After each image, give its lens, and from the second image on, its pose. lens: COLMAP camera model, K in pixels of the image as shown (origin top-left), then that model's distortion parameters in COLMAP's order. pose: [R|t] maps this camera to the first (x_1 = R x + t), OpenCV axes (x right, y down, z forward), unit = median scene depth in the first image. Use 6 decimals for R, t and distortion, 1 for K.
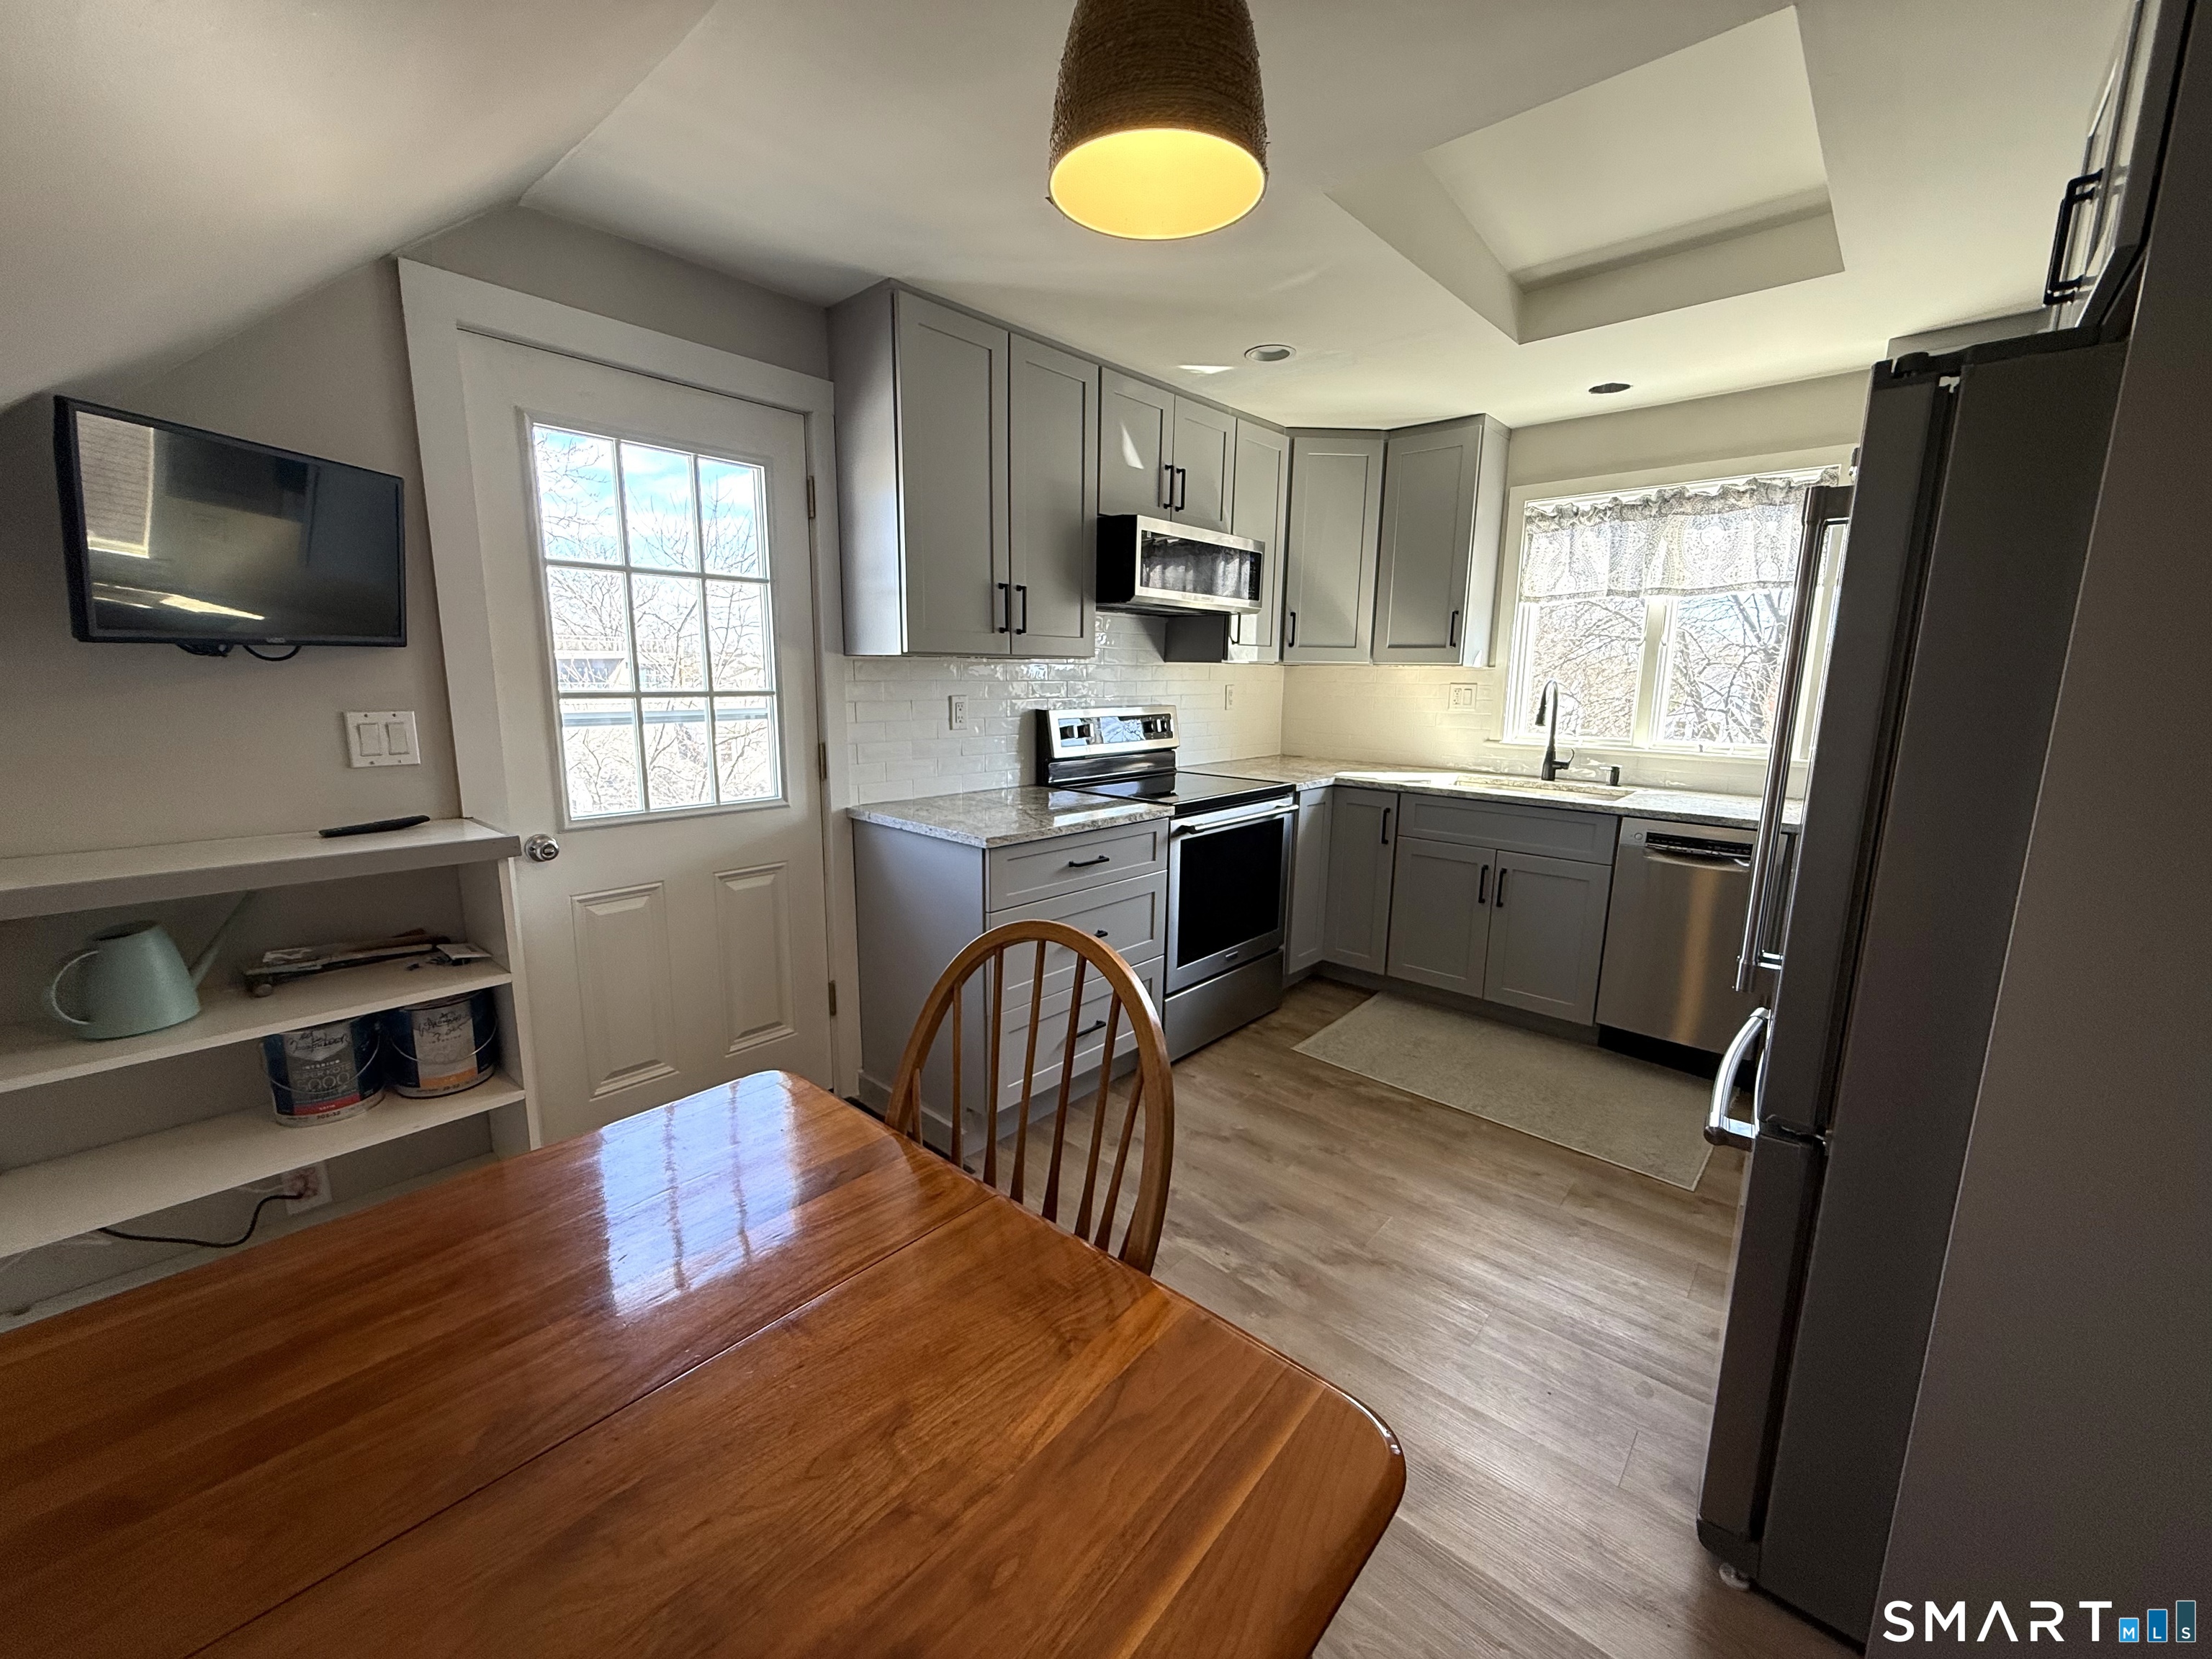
lens RADIAL K [[877.8, 0, 1098.5], [0, 877.8, 828.9], [0, 0, 1]] dist [0.000143, -0.000026]
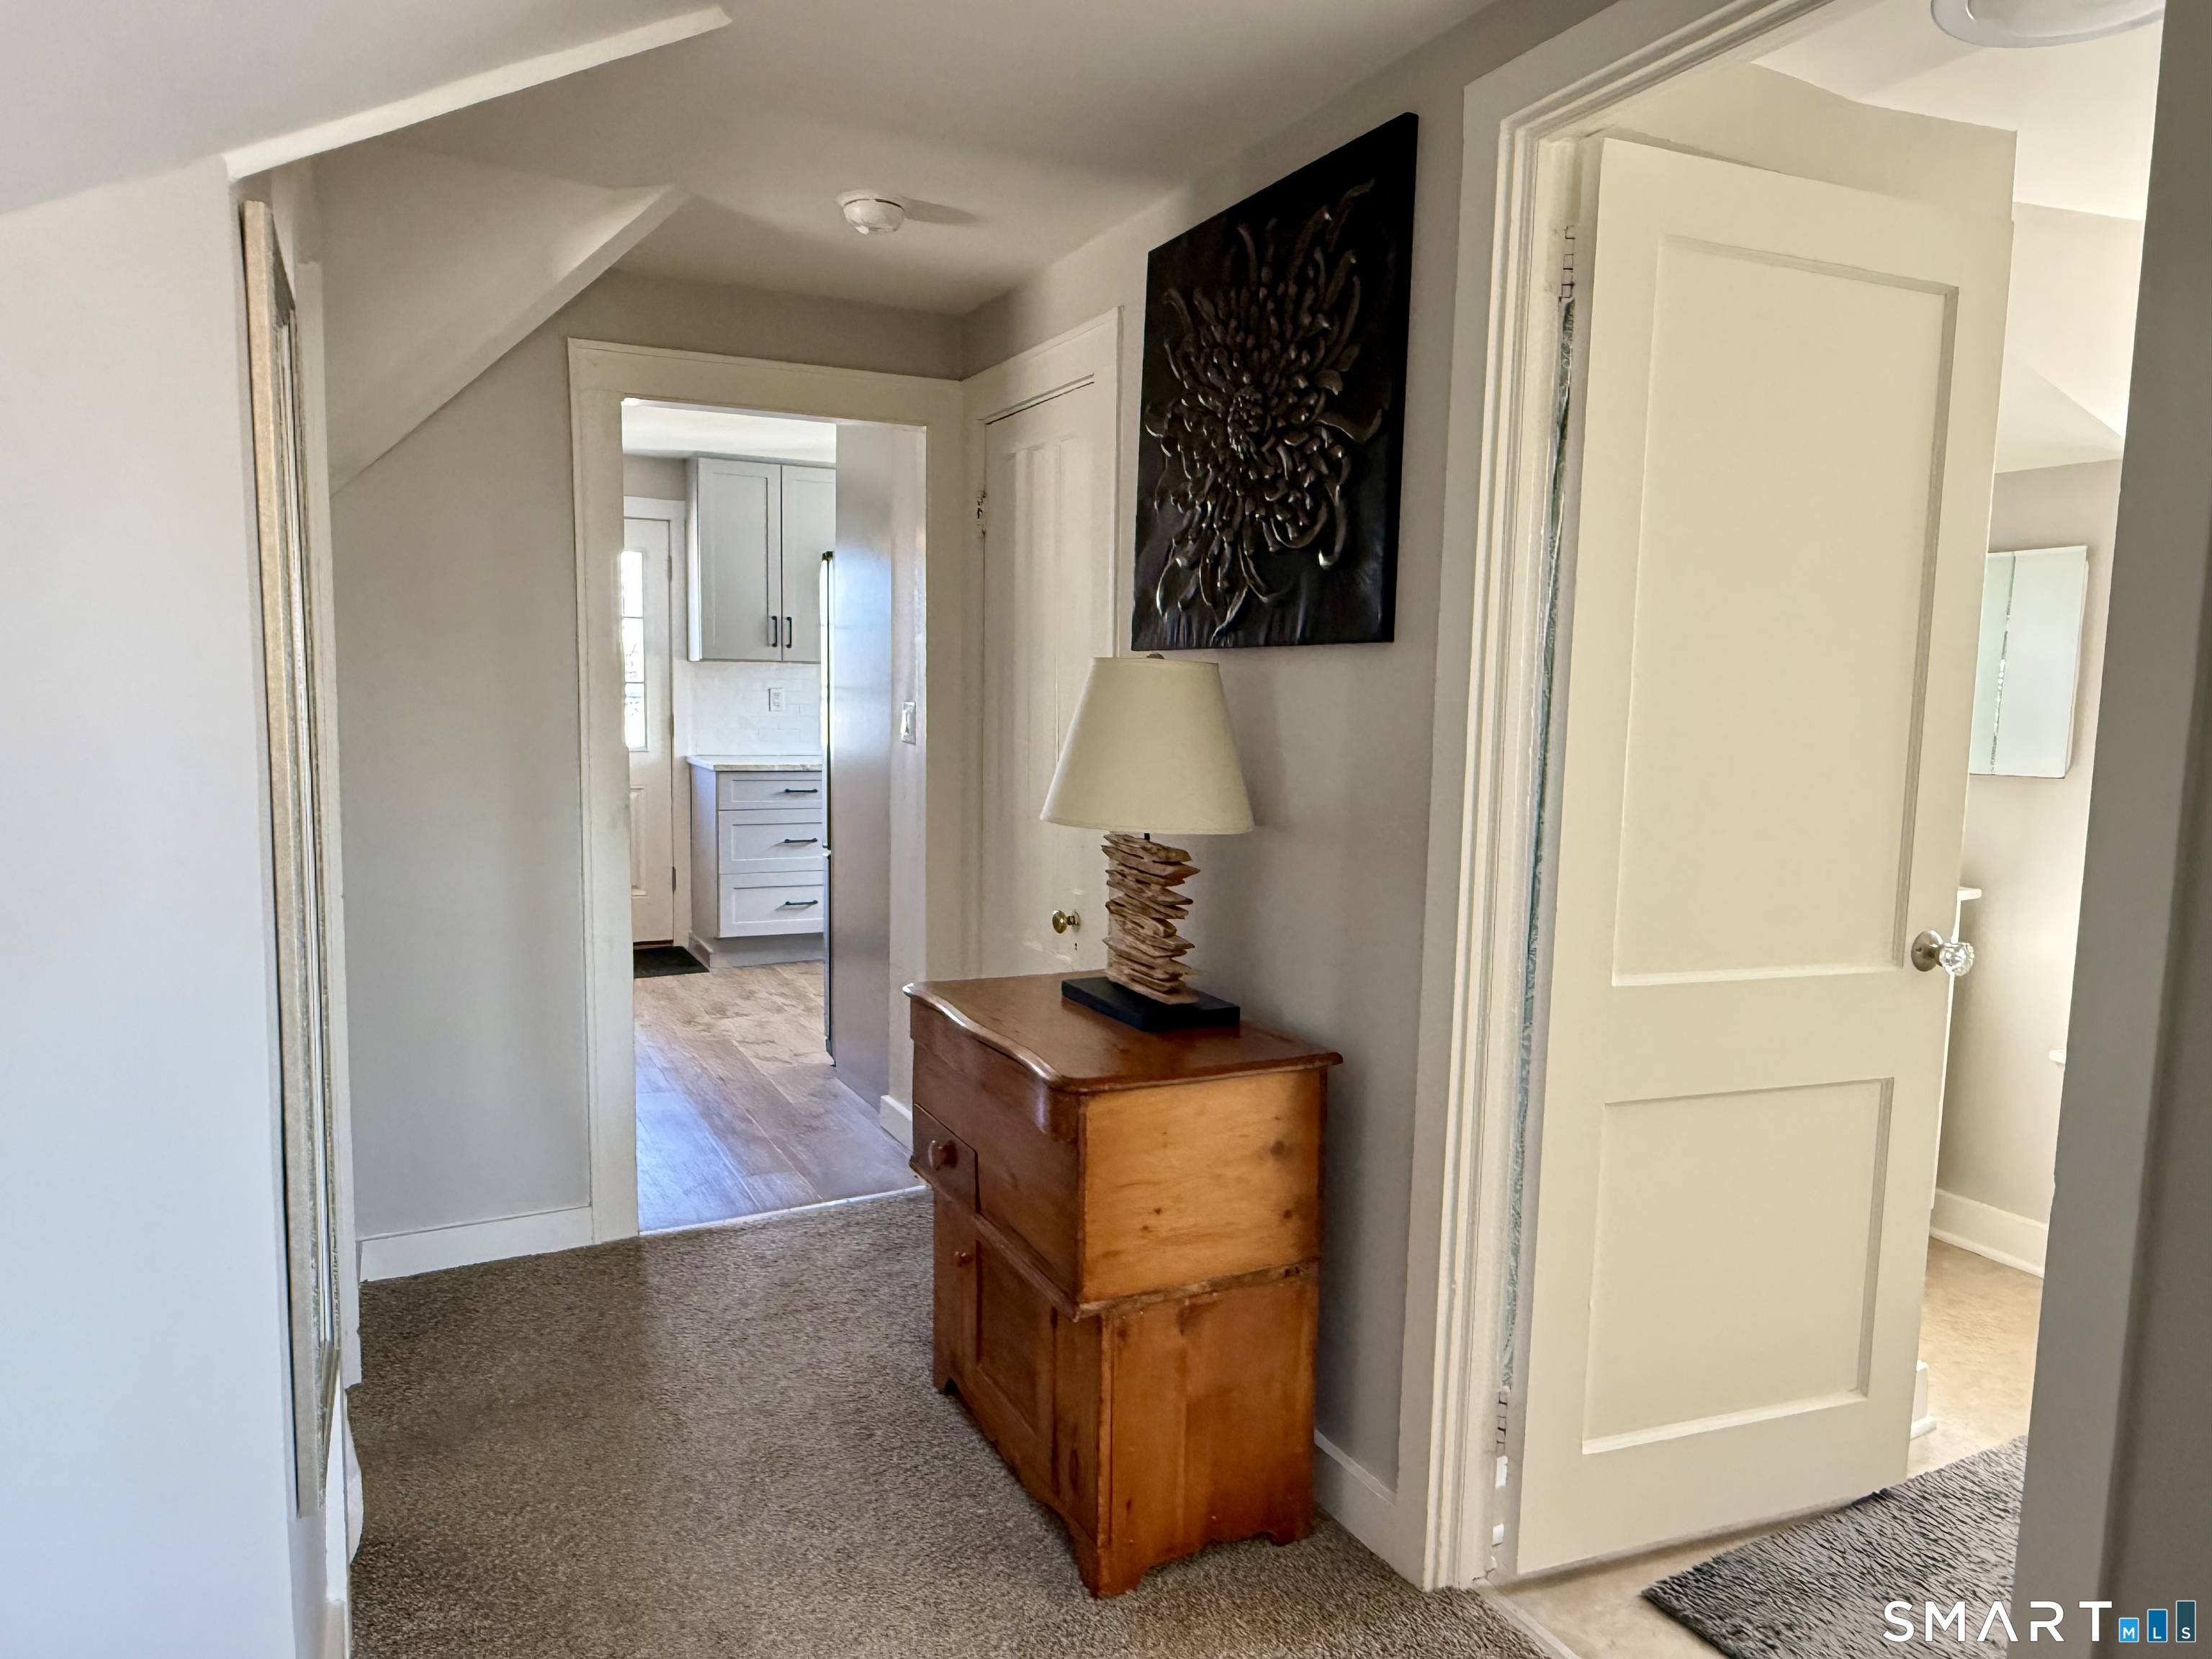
lens RADIAL K [[1427.6, 0, 1100.2], [0, 1427.6, 832.6], [0, 0, 1]] dist [-0.001329, 0.000913]
pose [[0.939050, 0.049700, -0.340169, 1.067325], [-0.078998, 0.994212, -0.072820, 0.199890], [0.334580, 0.095254, 0.937541, -0.946133]]
